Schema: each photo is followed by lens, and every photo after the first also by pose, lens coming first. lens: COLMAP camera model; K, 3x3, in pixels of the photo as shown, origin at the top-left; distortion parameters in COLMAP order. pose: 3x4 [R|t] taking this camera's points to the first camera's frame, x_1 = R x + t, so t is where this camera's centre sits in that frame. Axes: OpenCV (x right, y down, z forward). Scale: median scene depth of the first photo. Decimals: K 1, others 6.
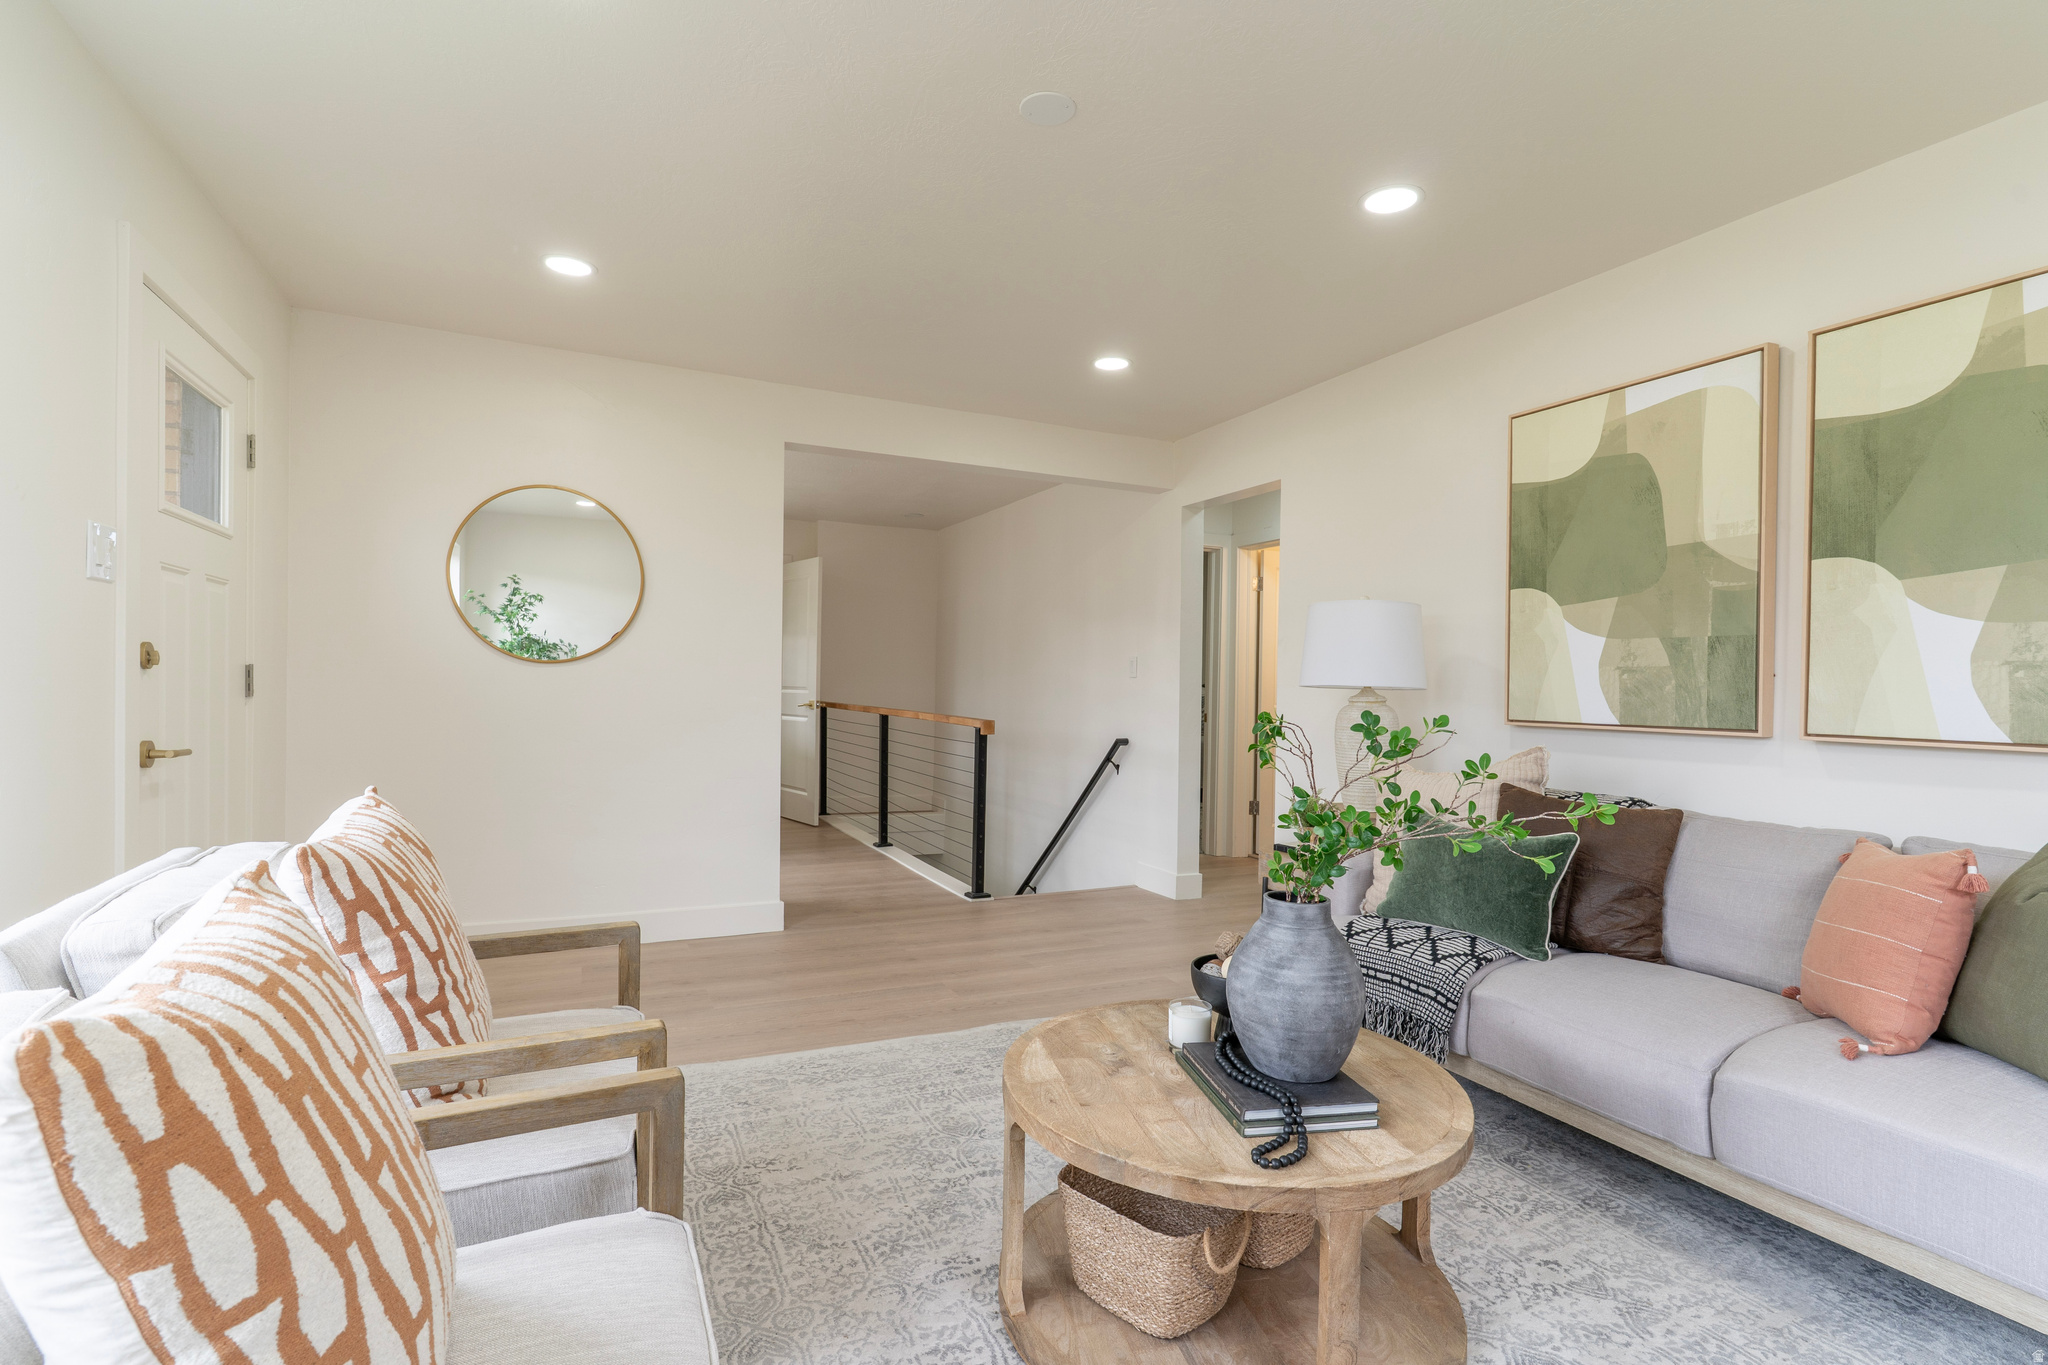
lens RADIAL K [[994.4, 0, 1020.9], [0, 994.4, 699.2], [0, 0, 1]] dist [0.008981, -0.000446]
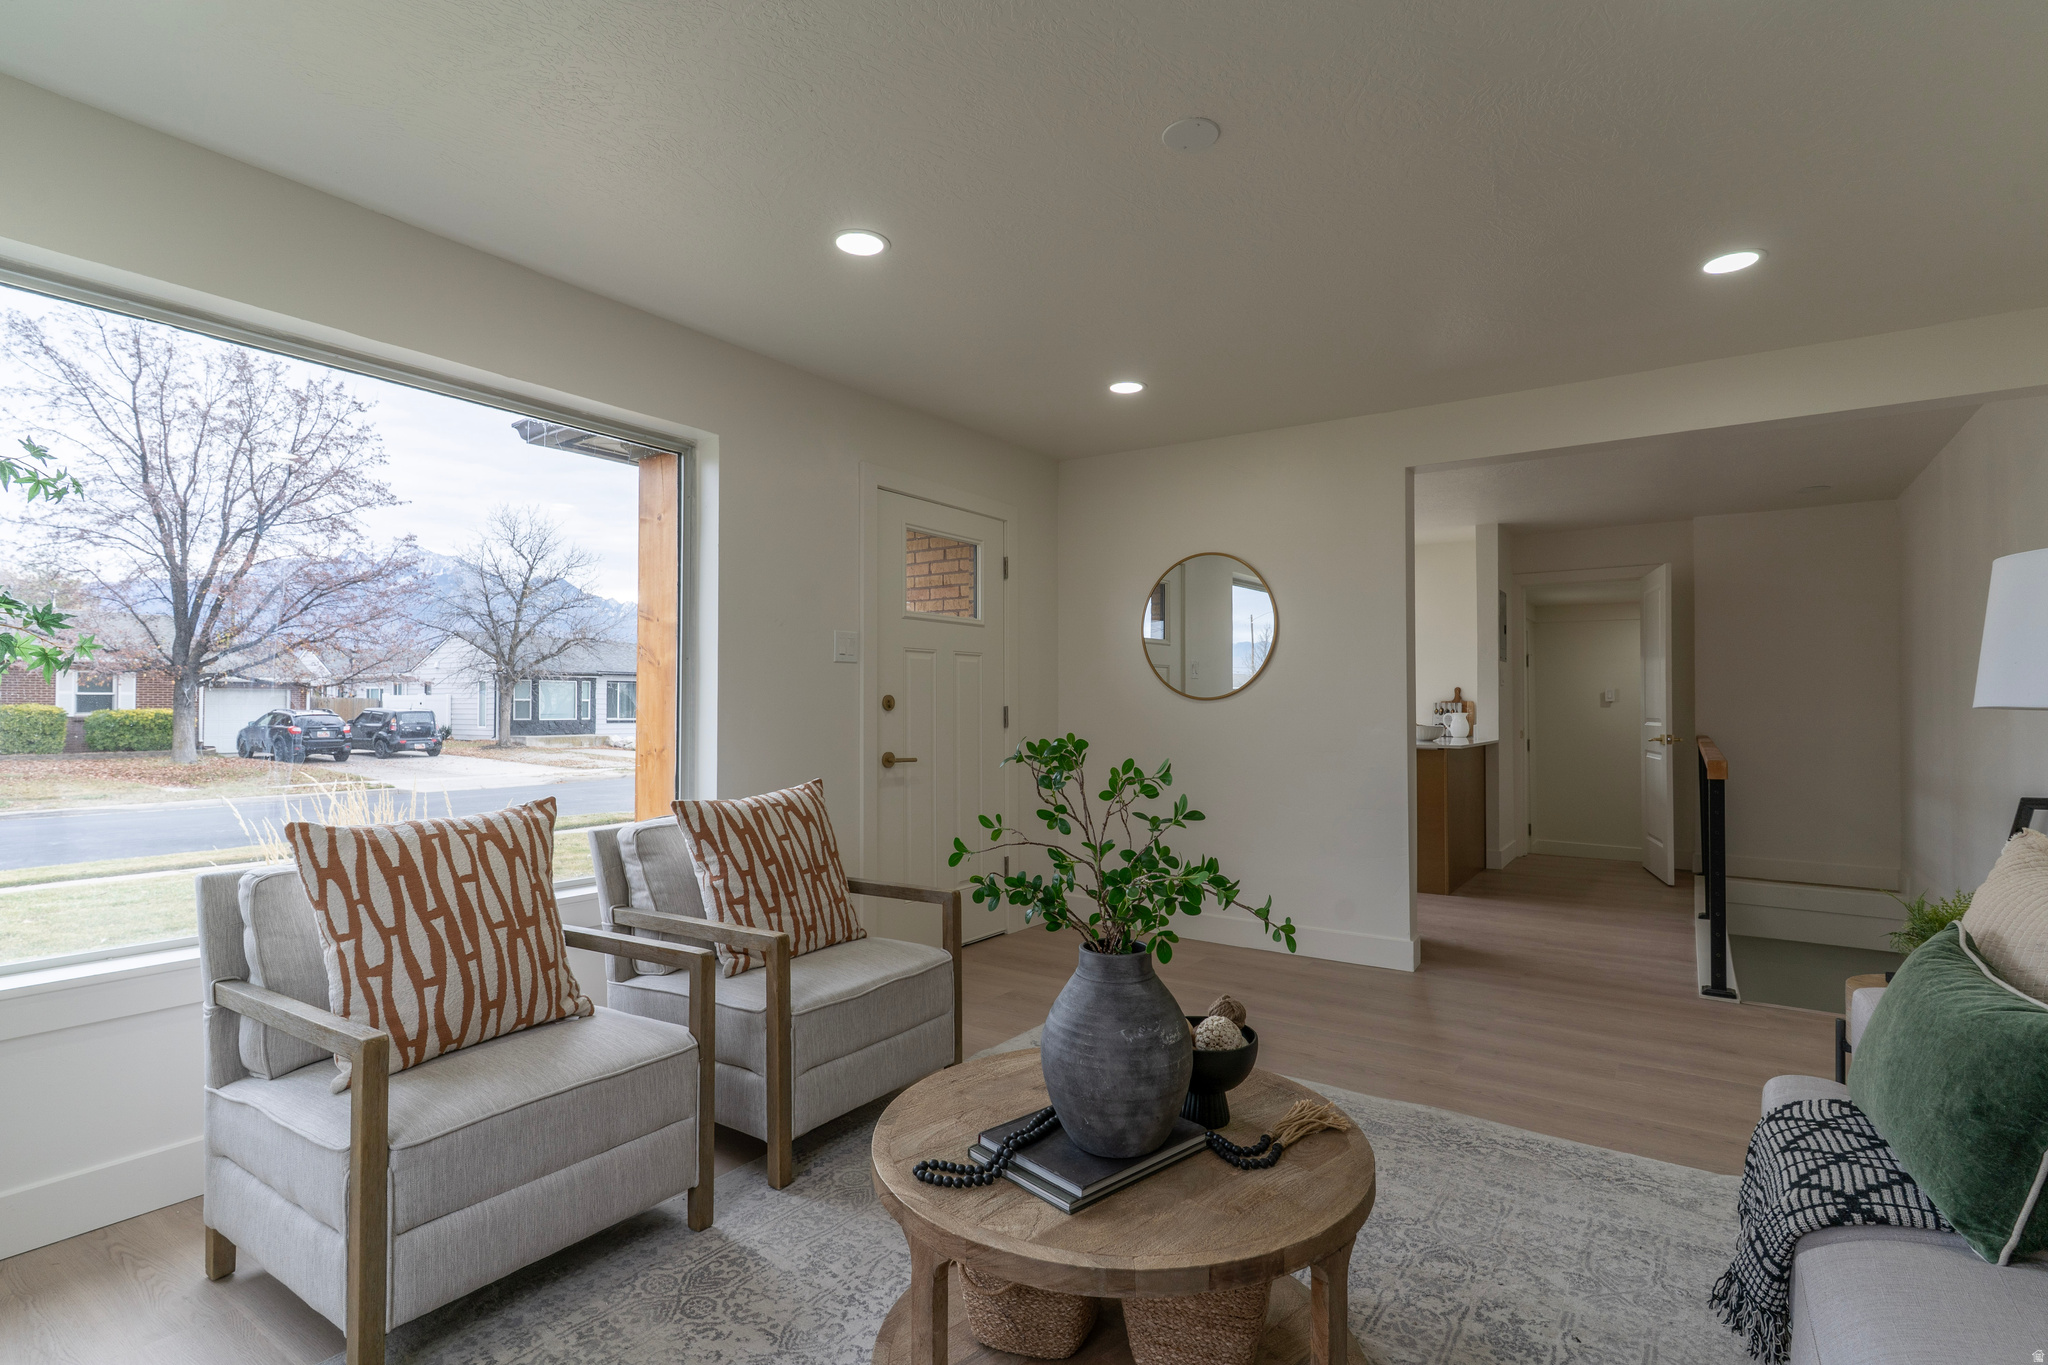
lens RADIAL K [[994.4, 0, 1020.9], [0, 994.4, 699.2], [0, 0, 1]] dist [0.008981, -0.000446]
pose [[0.493720, -0.026311, -0.869223, 0.676920], [-0.002385, 0.999497, -0.031609, 0.003673], [0.869618, 0.017679, 0.493409, 0.318358]]
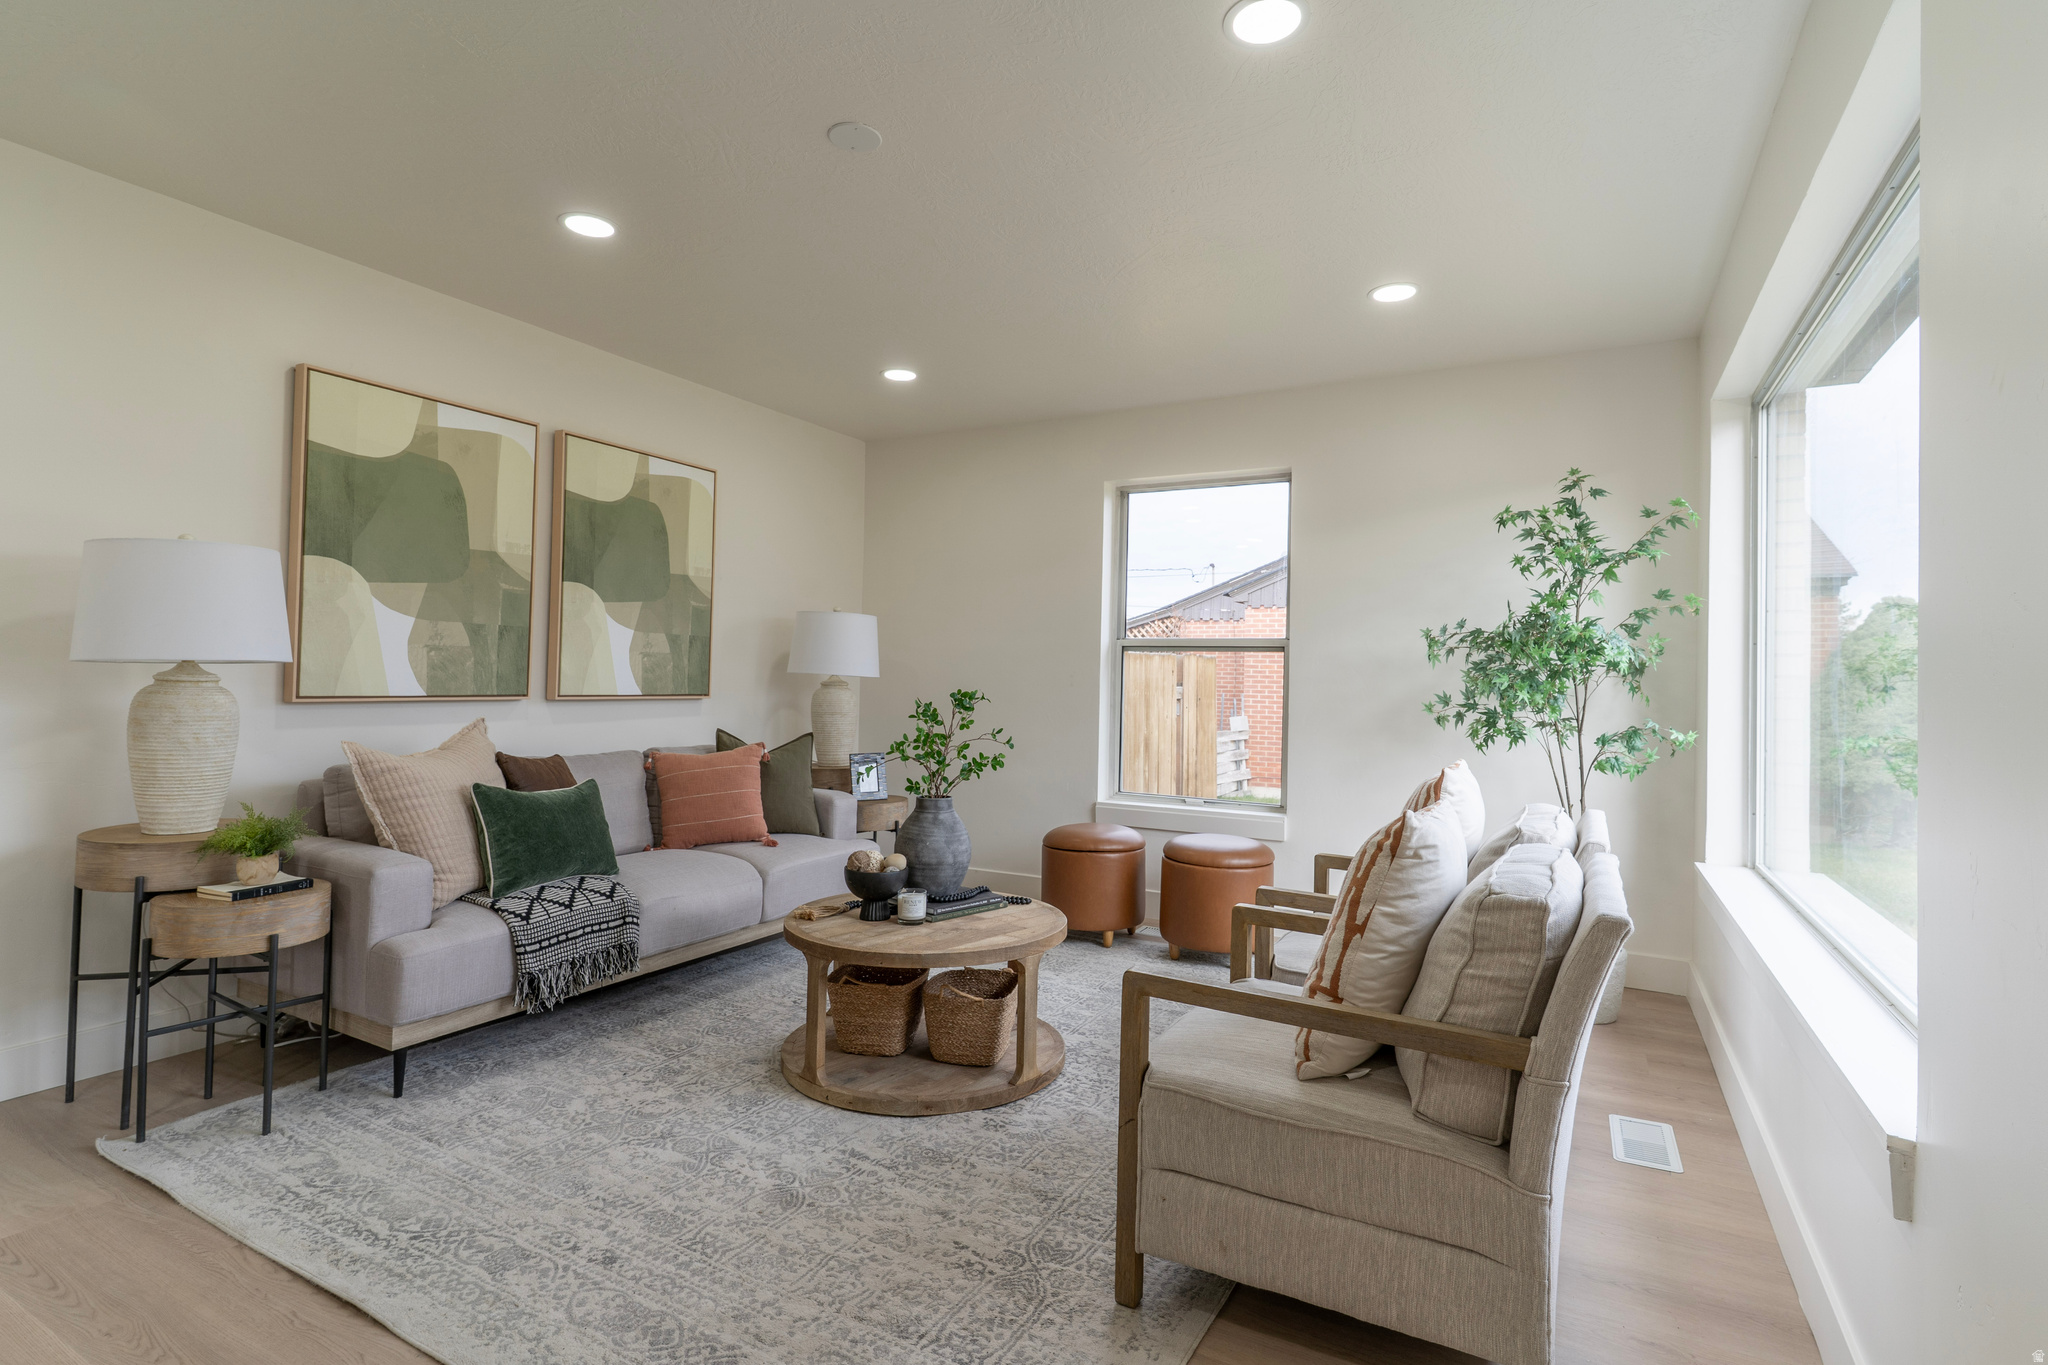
lens RADIAL K [[974.0, 0, 1024.0], [0, 974.0, 682.5], [0, 0, 1]] dist [0.000908, -0.000072]
pose [[-0.585566, -0.007669, 0.810589, -0.775706], [0.004650, 0.999907, 0.012819, -0.000724], [-0.810611, 0.011276, -0.585476, 1.226610]]
